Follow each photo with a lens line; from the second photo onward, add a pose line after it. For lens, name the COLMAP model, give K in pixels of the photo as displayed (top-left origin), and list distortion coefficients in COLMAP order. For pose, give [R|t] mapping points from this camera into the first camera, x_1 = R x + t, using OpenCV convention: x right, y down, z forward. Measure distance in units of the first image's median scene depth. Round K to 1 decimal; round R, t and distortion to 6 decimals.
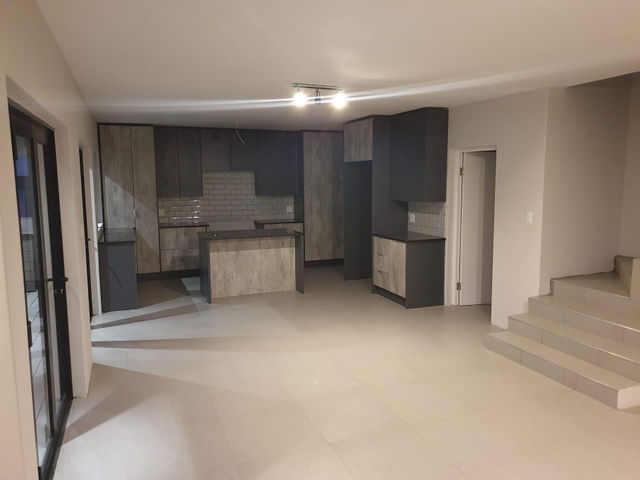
lens RADIAL K [[486.2, 0, 320.0], [0, 486.2, 240.0], [0, 0, 1]] dist [0.065674, -0.101841]
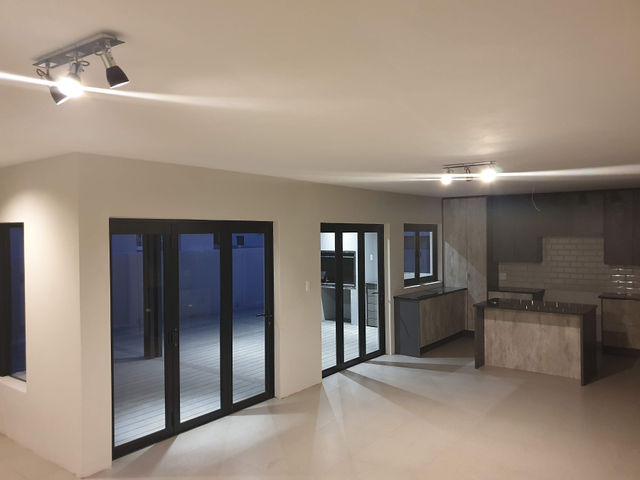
lens RADIAL K [[501.6, 0, 320.0], [0, 501.6, 240.0], [0, 0, 1]] dist [0.032934, -0.054383]
pose [[0.495829, 0.009802, -0.868365, 0.462705], [-0.101386, 0.993752, -0.046673, -0.048926], [0.862481, 0.111182, 0.493725, 0.146972]]
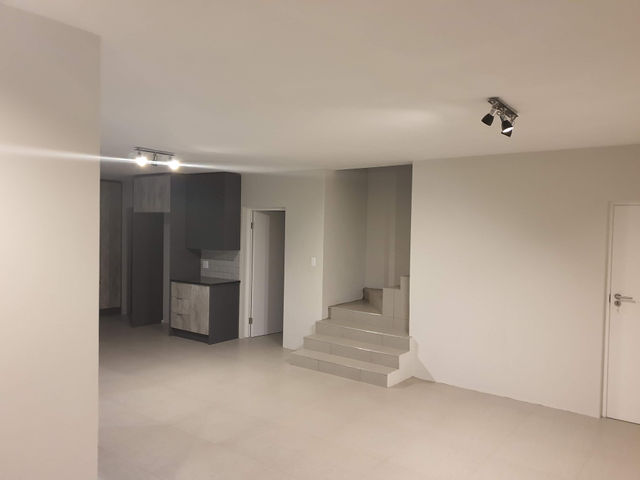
lens RADIAL K [[486.2, 0, 320.0], [0, 486.2, 240.0], [0, 0, 1]] dist [0.065674, -0.101841]
pose [[0.851817, 0.004140, 0.523823, -0.205228], [0.045577, 0.995591, -0.081984, 0.003817], [-0.521853, 0.093710, 0.847872, -0.120048]]
